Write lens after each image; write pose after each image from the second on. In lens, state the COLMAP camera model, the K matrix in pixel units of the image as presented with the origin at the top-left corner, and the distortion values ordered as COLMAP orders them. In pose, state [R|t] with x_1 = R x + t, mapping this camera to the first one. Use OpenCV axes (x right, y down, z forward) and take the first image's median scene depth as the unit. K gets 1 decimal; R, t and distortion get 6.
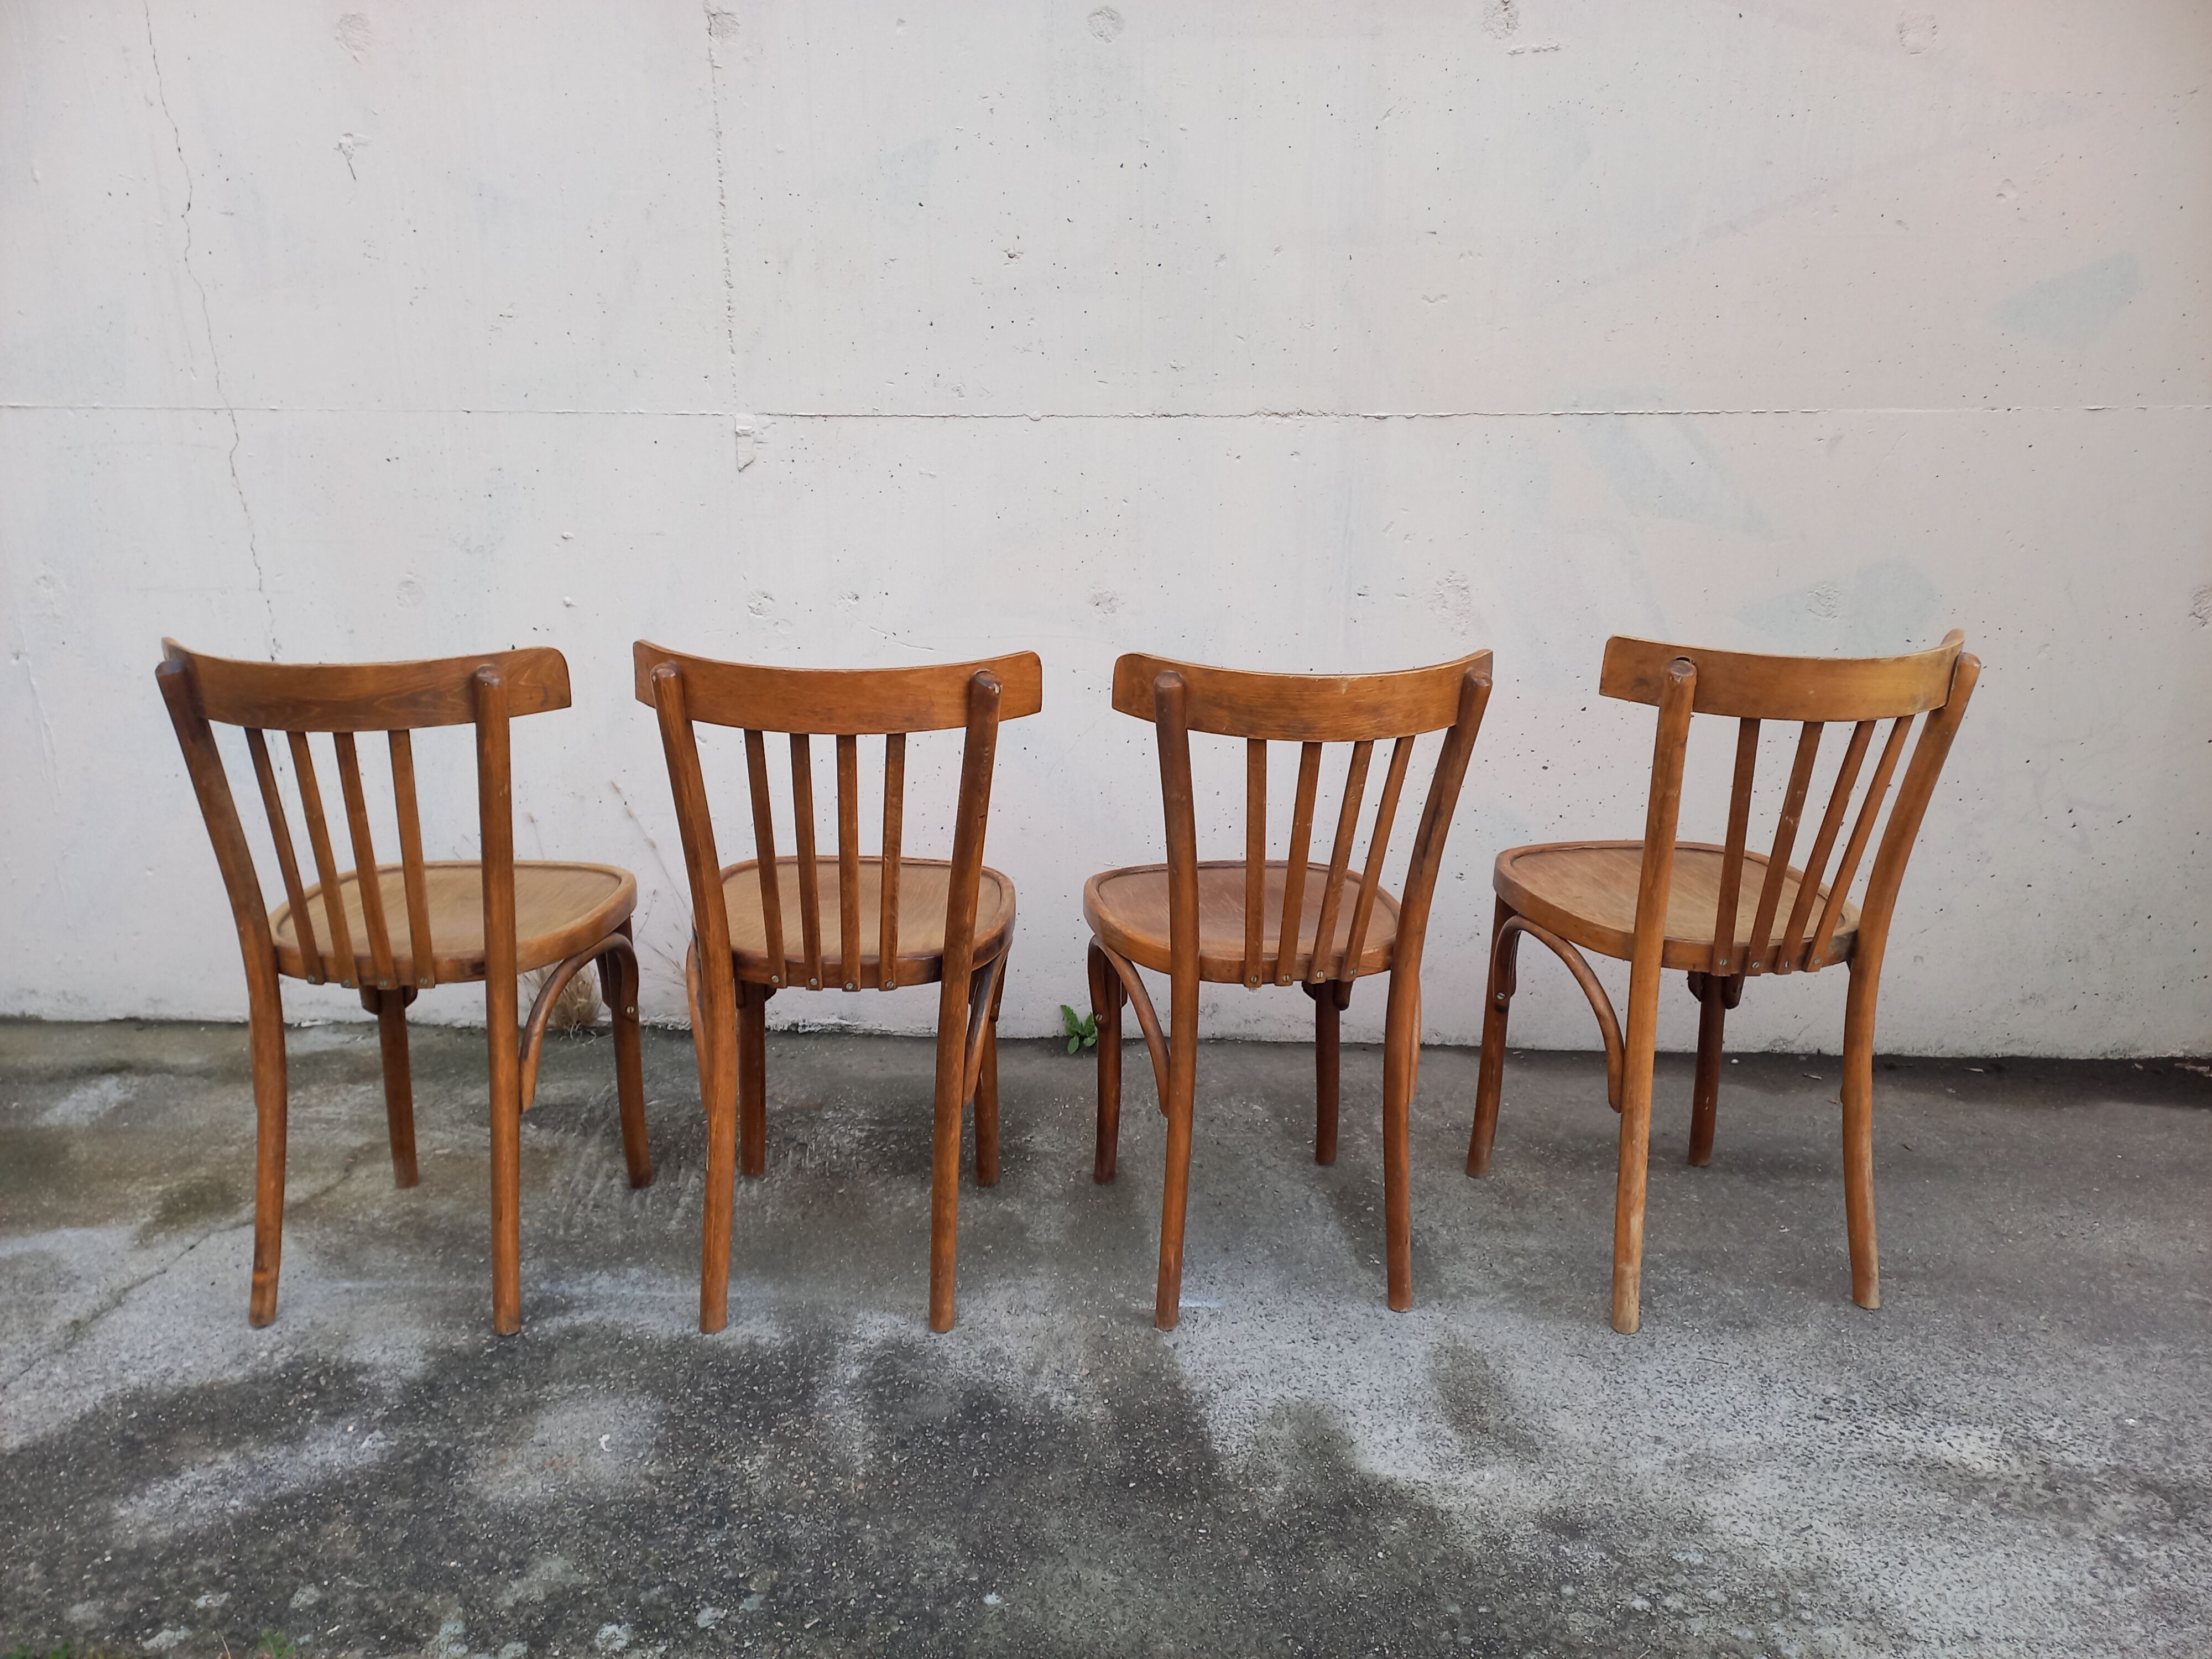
lens RADIAL K [[1571.3, 0, 1115.0], [0, 1571.3, 894.2], [0, 0, 1]] dist [0.043385, -0.015145]
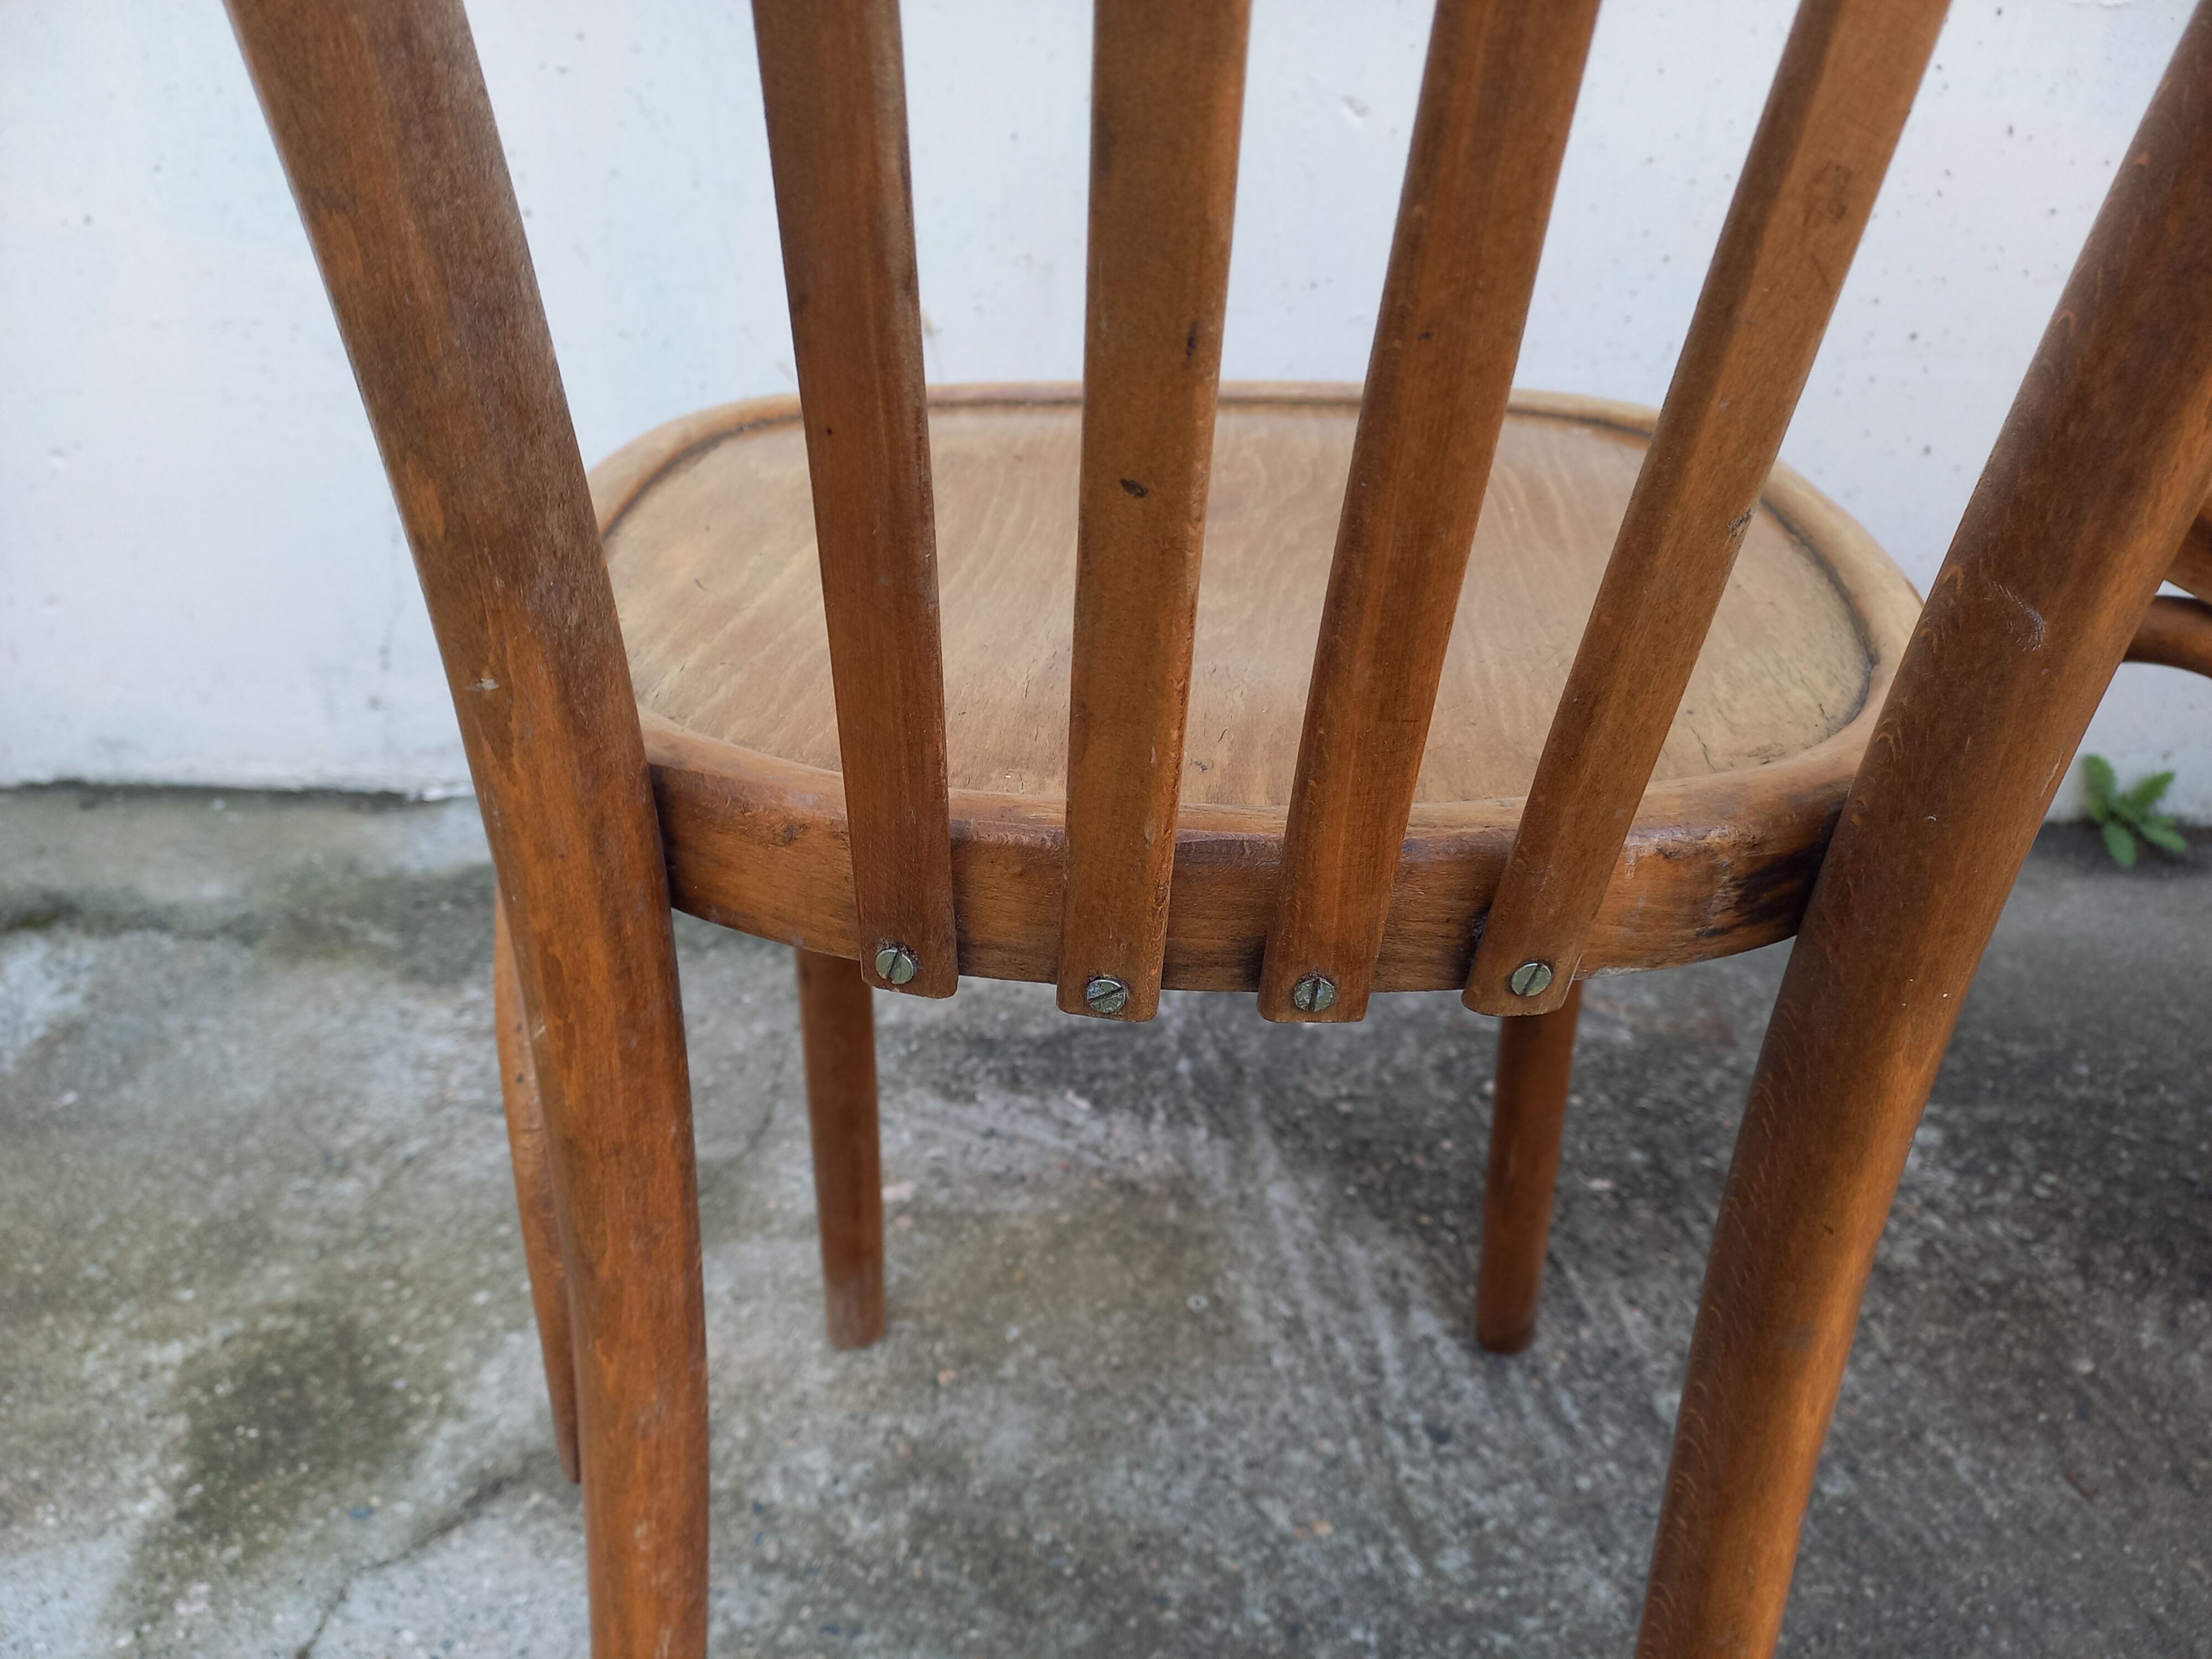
lens RADIAL K [[1631.0, 0, 1106.0], [0, 1631.0, 829.5], [0, 0, 1]] dist [0.026065, -0.006735]
pose [[0.999959, -0.000622, -0.009048, -0.460475], [0.002316, 0.982080, 0.188450, 0.002763], [0.008769, -0.188463, 0.982041, 0.786511]]
